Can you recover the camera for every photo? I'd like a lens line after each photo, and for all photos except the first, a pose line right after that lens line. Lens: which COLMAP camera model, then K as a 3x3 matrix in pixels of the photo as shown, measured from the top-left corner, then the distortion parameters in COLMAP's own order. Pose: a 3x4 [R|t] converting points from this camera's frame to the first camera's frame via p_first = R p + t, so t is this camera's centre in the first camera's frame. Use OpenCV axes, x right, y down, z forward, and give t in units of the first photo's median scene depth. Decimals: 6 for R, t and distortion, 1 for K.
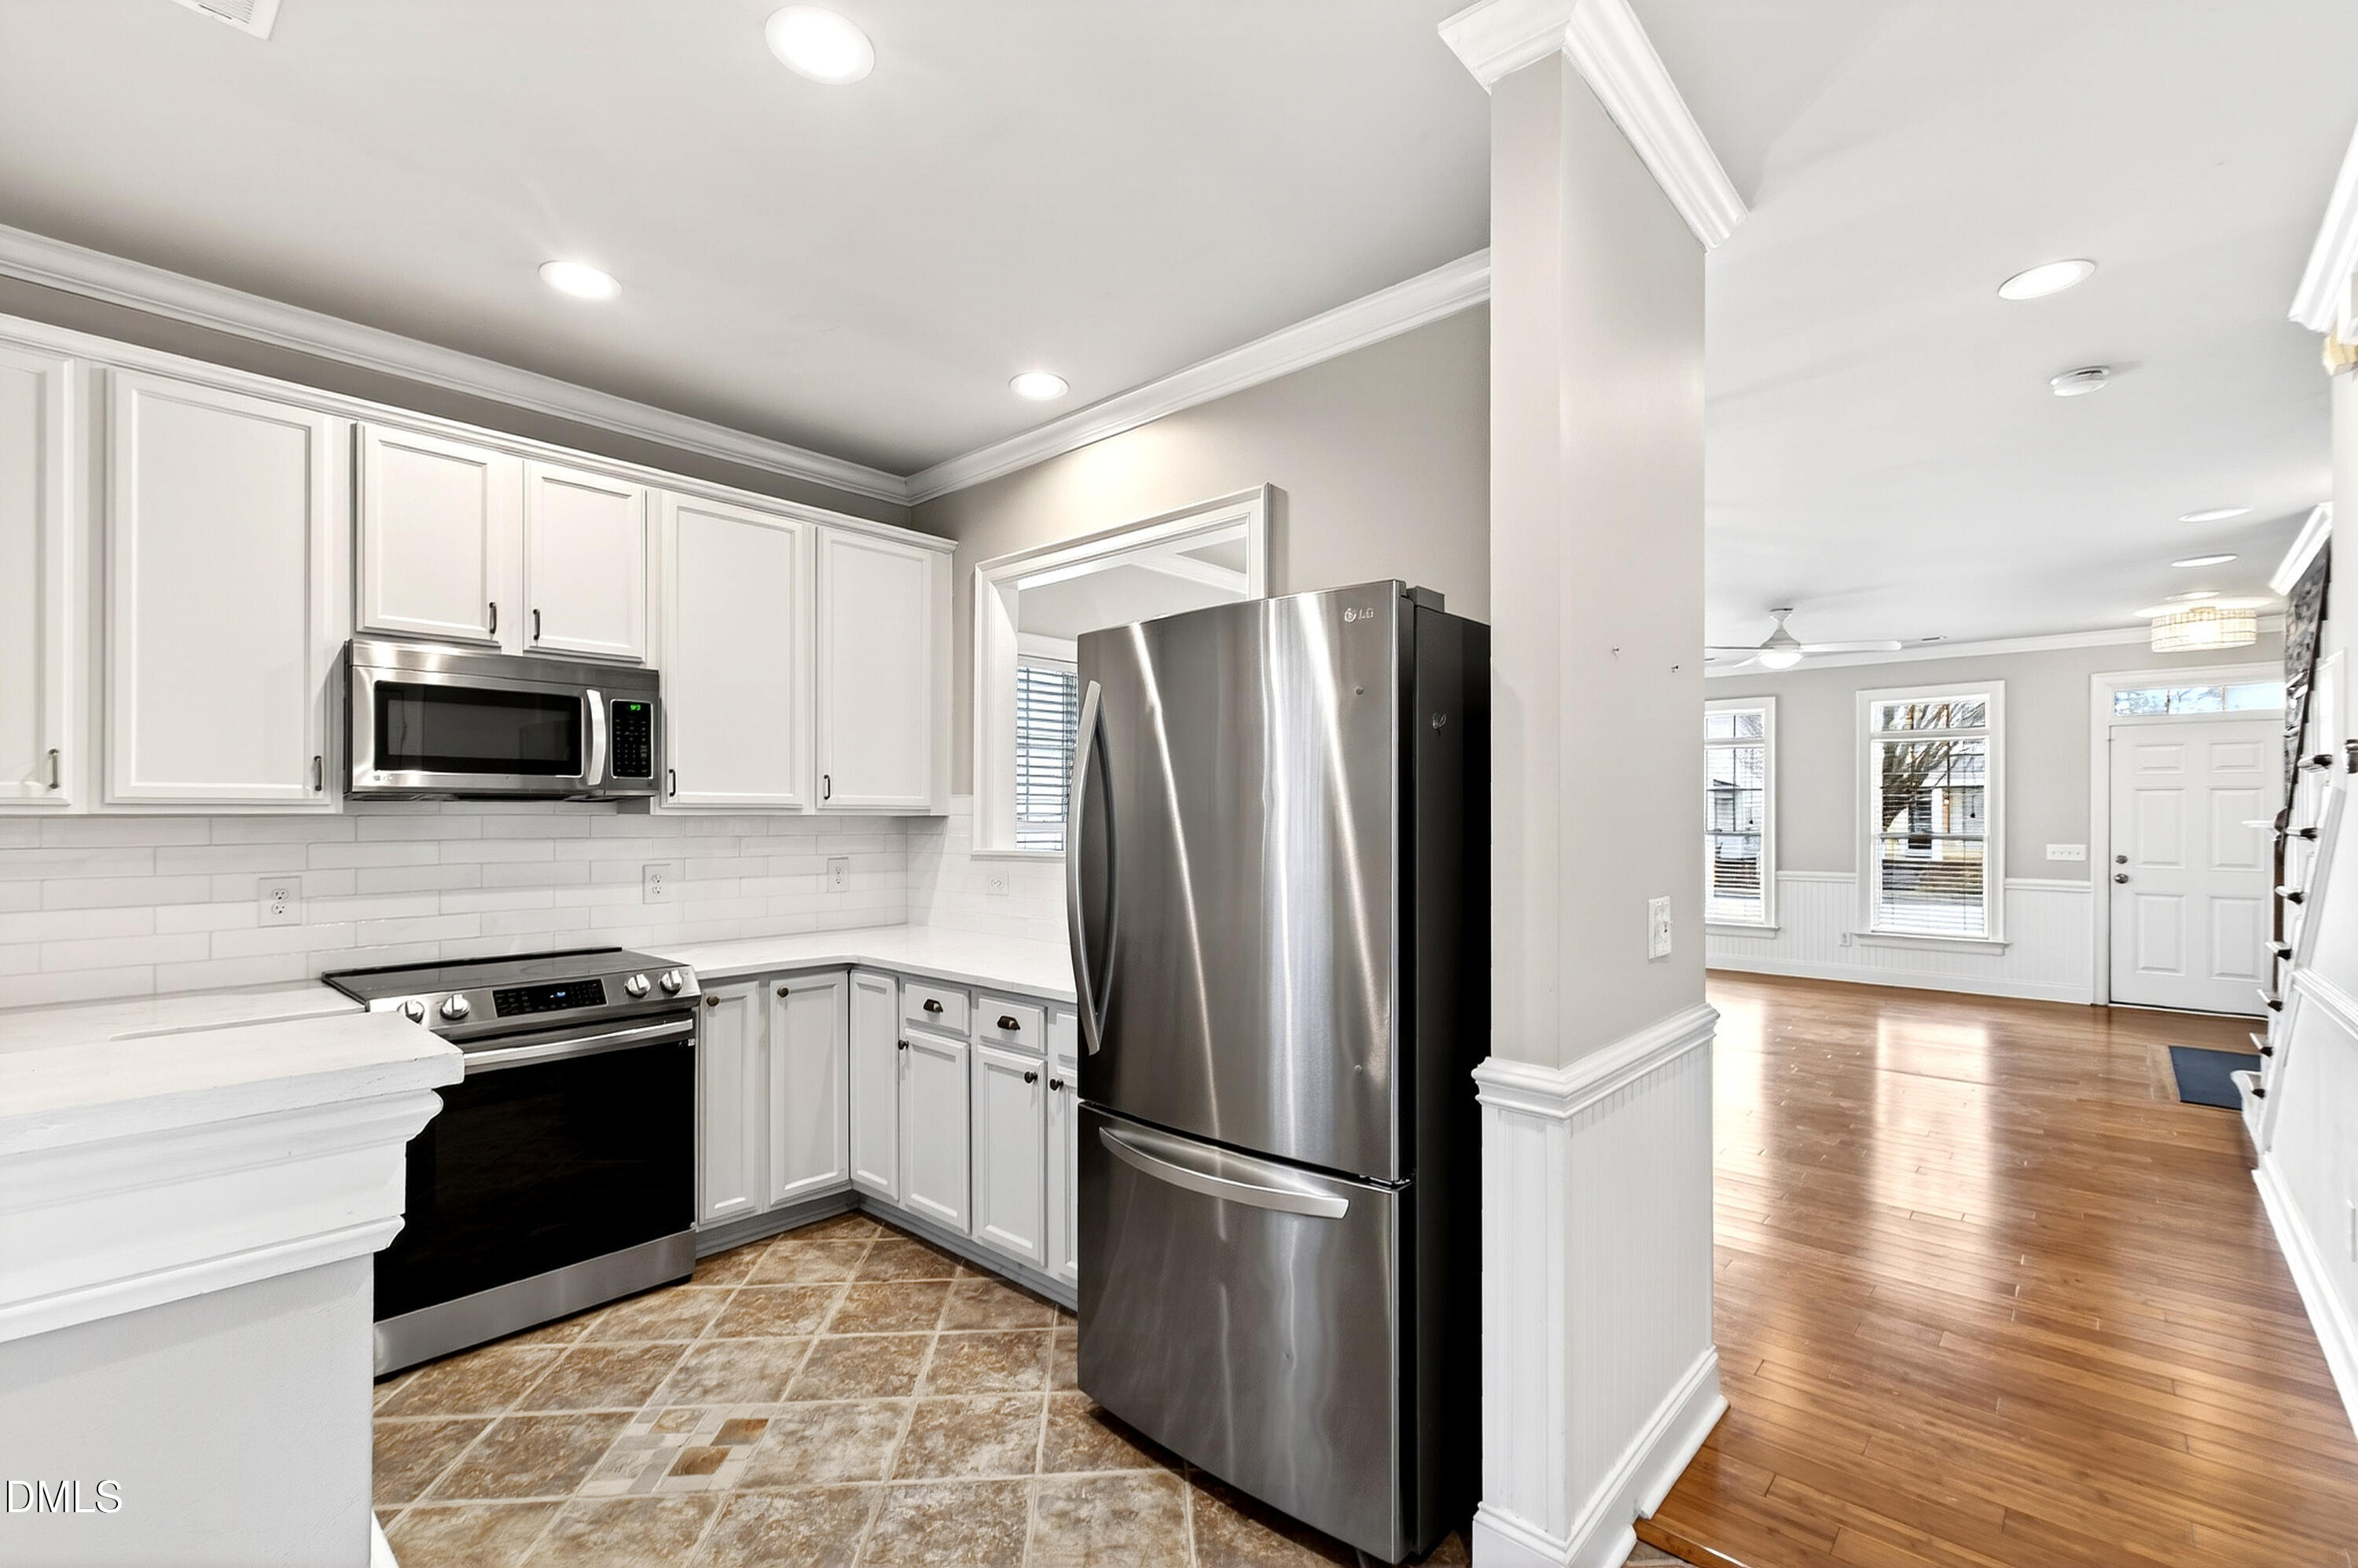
lens RADIAL K [[1025.8, 0, 1189.2], [0, 1025.8, 807.3], [0, 0, 1]] dist [-0.000907, -0.000182]
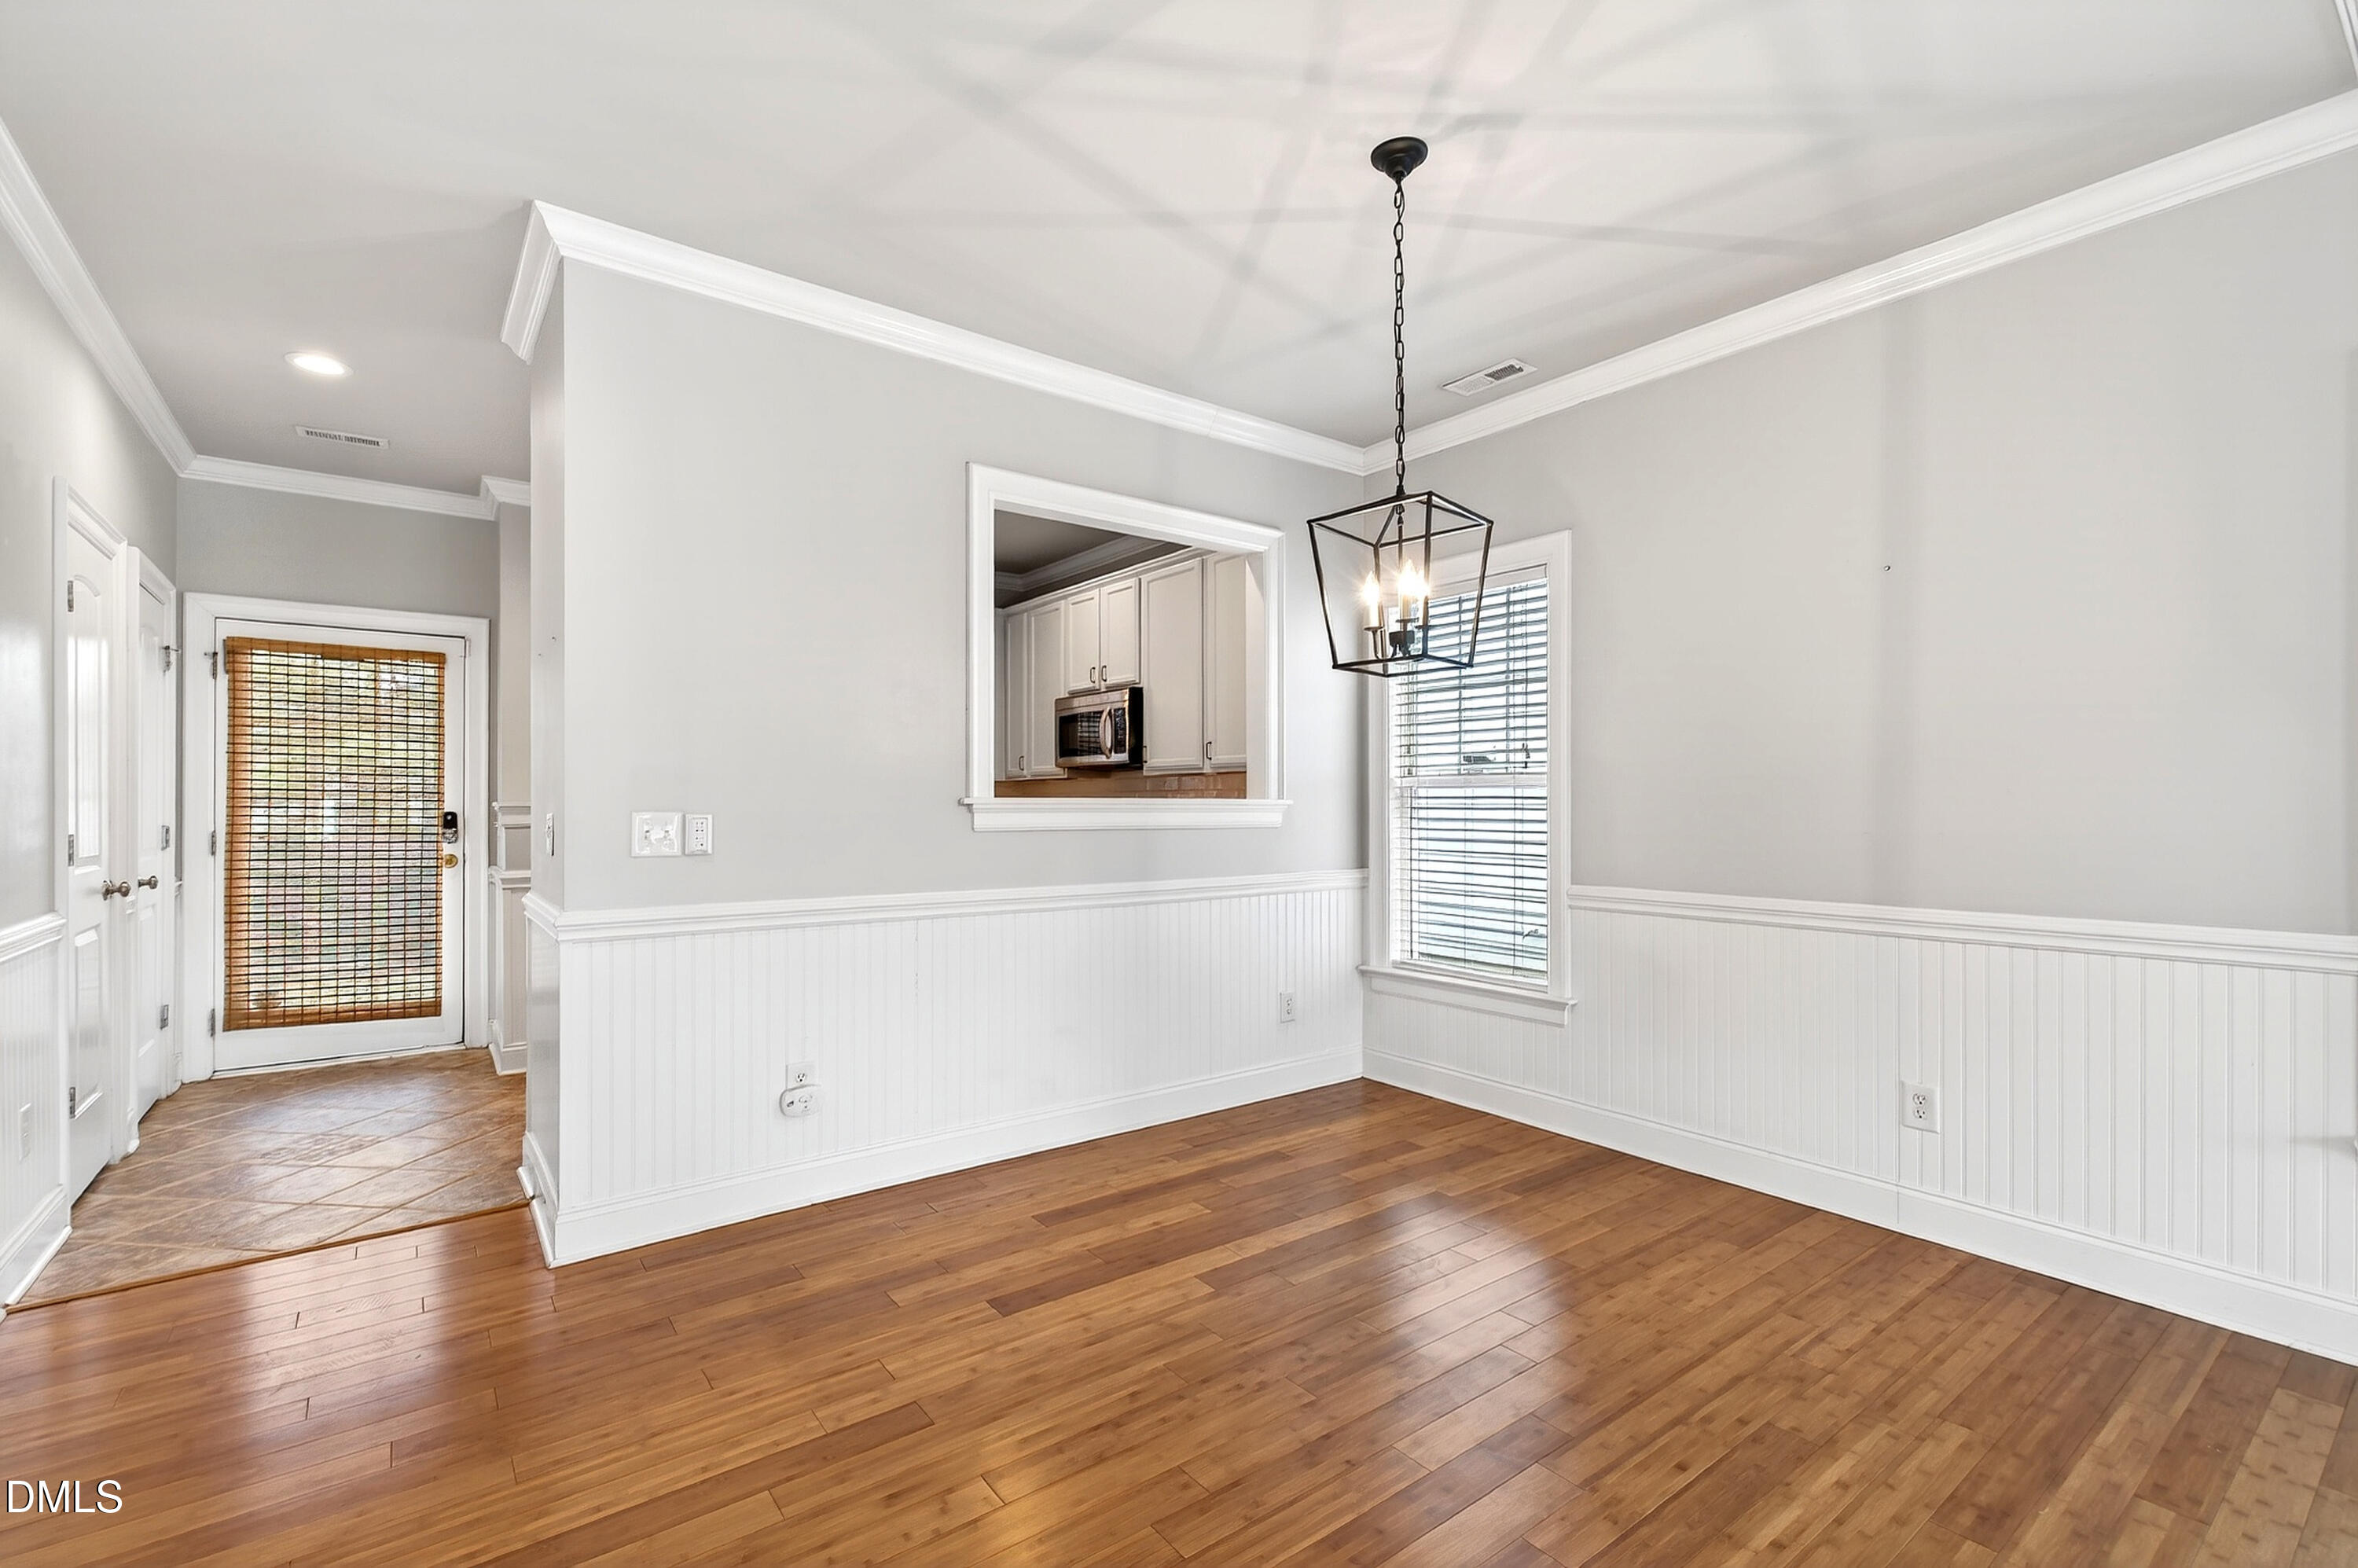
lens RADIAL K [[1027.5, 0, 1177.5], [0, 1027.5, 804.3], [0, 0, 1]] dist [0.021815, -0.010630]
pose [[-0.188856, 0.000817, -0.982005, 1.201666], [0.008779, 0.999961, -0.000856, 0.062341], [0.981966, -0.008783, -0.188856, 1.506055]]
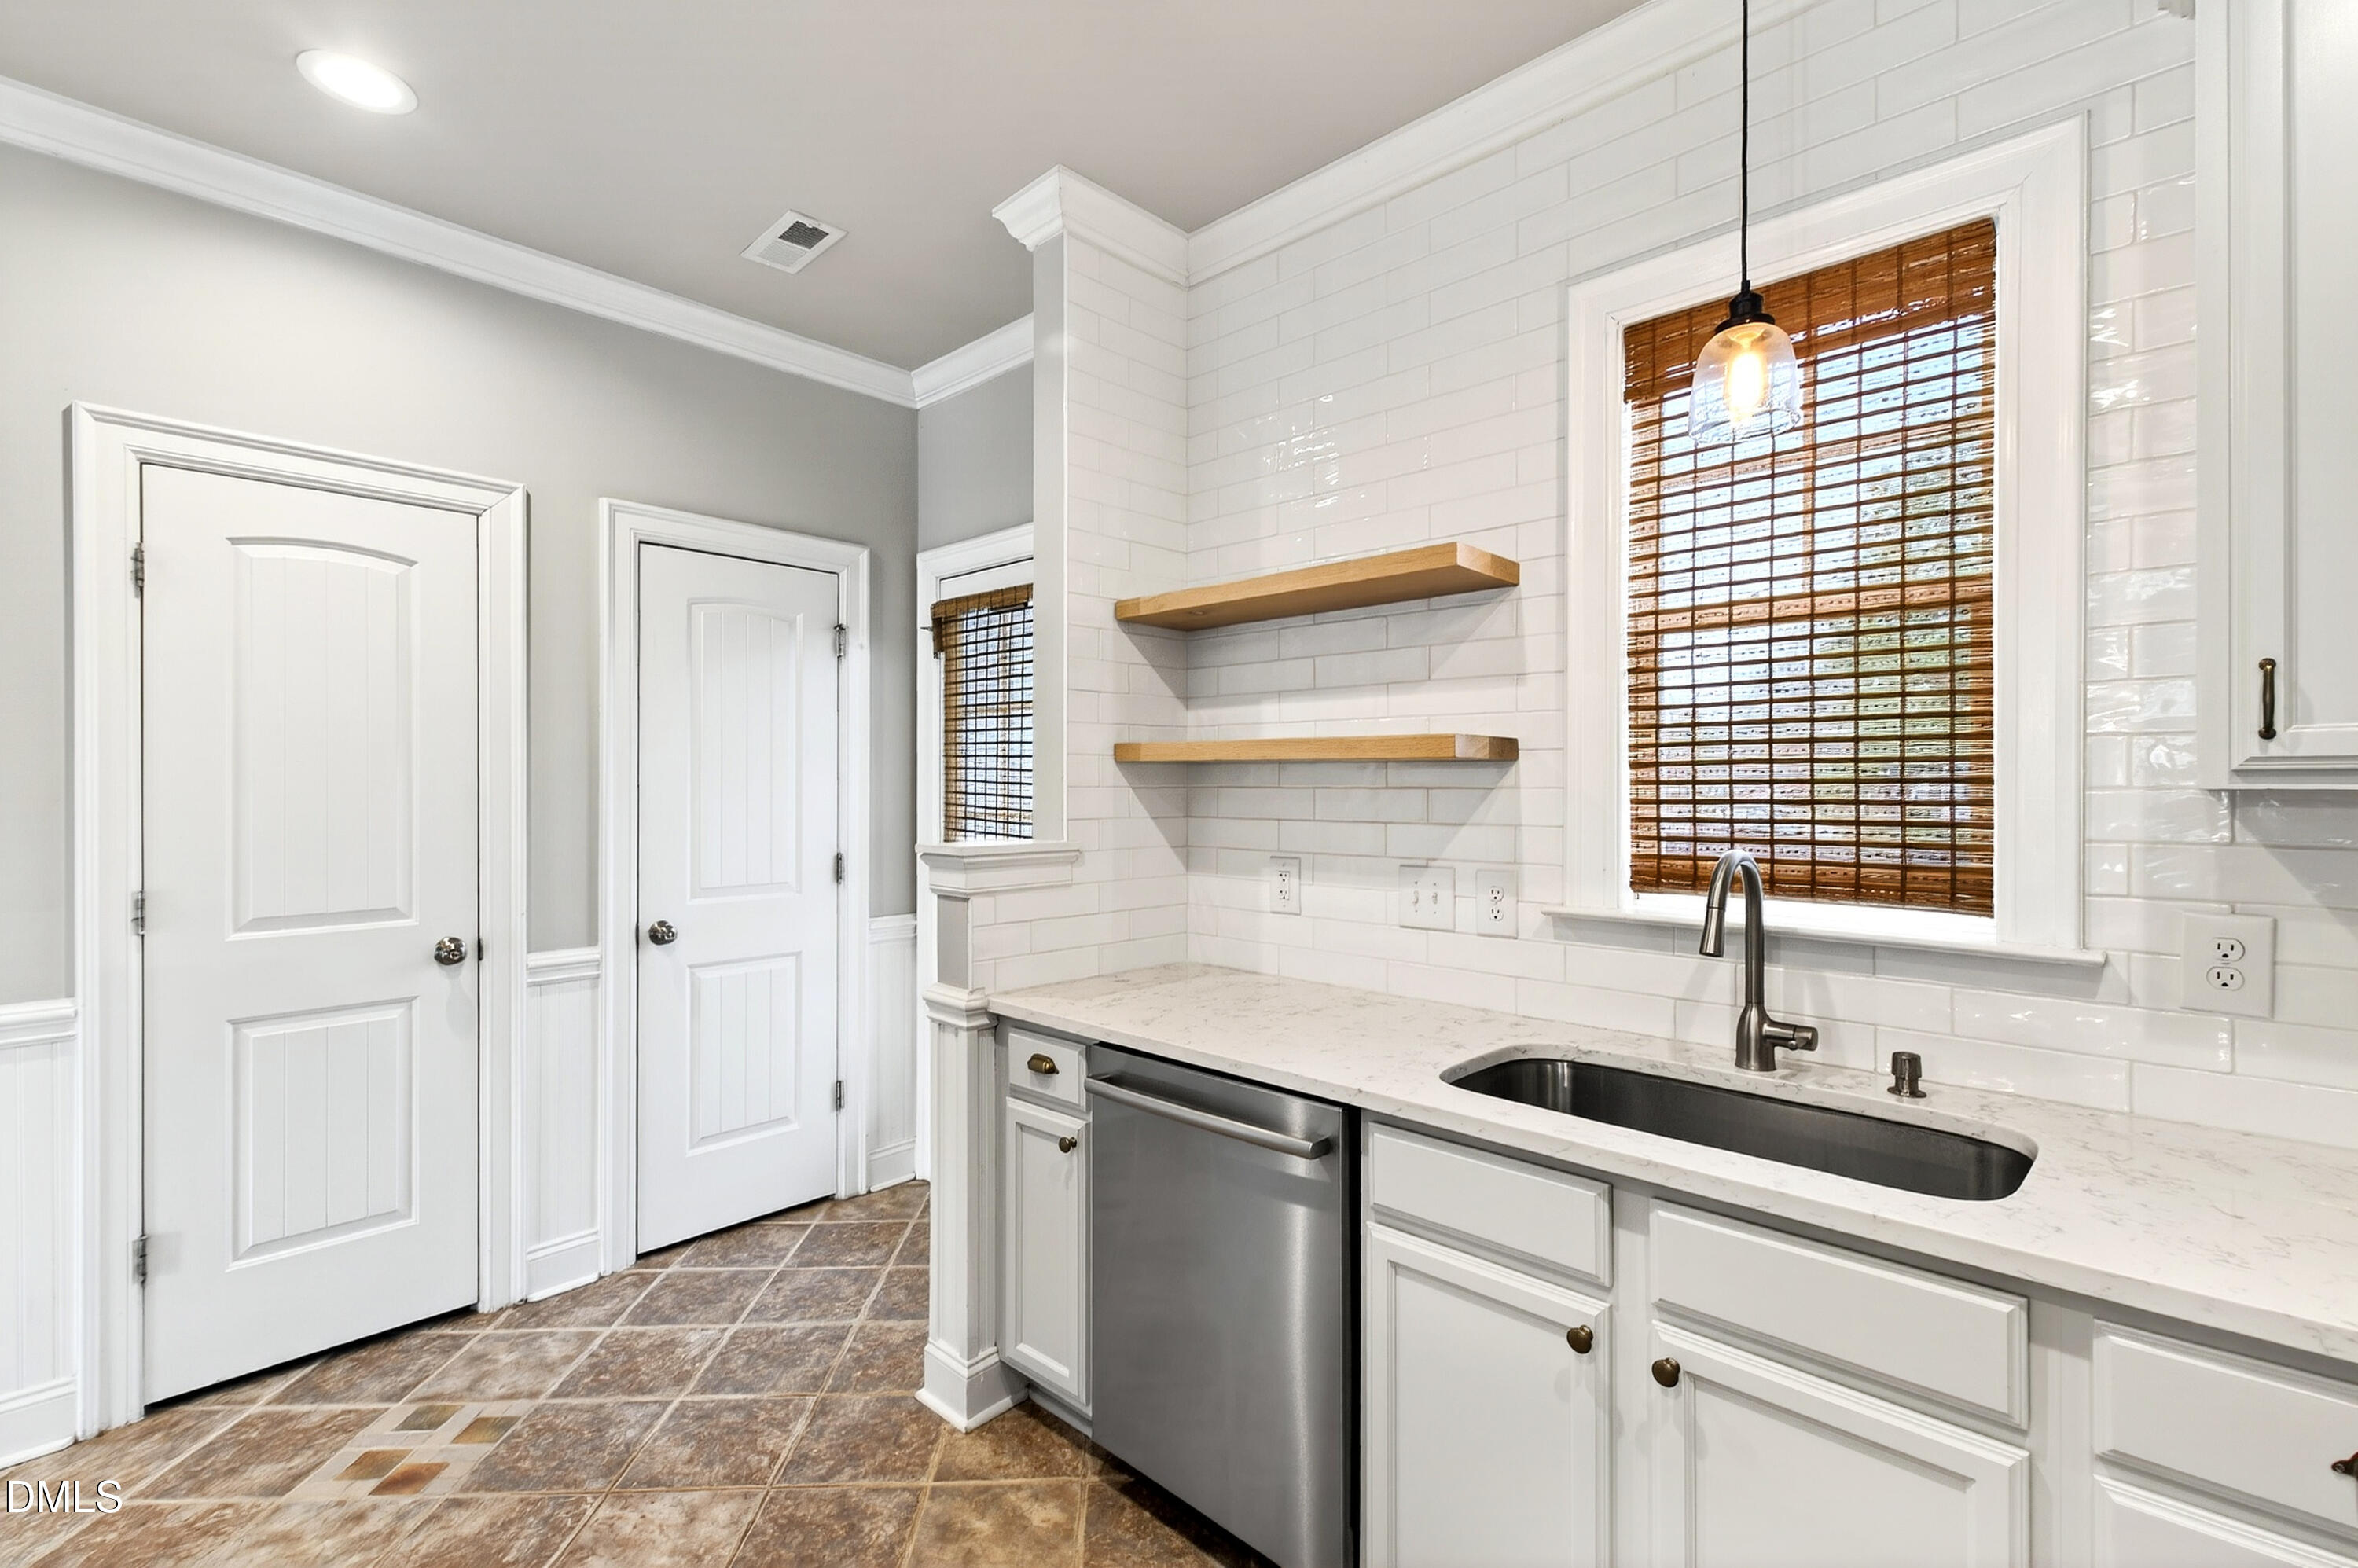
lens RADIAL K [[1041.1, 0, 1179.0], [0, 1041.1, 784.0], [0, 0, 1]] dist [0.006961, 0.000031]
pose [[-0.999564, -0.002445, 0.029435, -0.366137], [-0.002566, 0.999989, -0.004046, 0.005589], [-0.029425, -0.004120, -0.999558, 0.974761]]
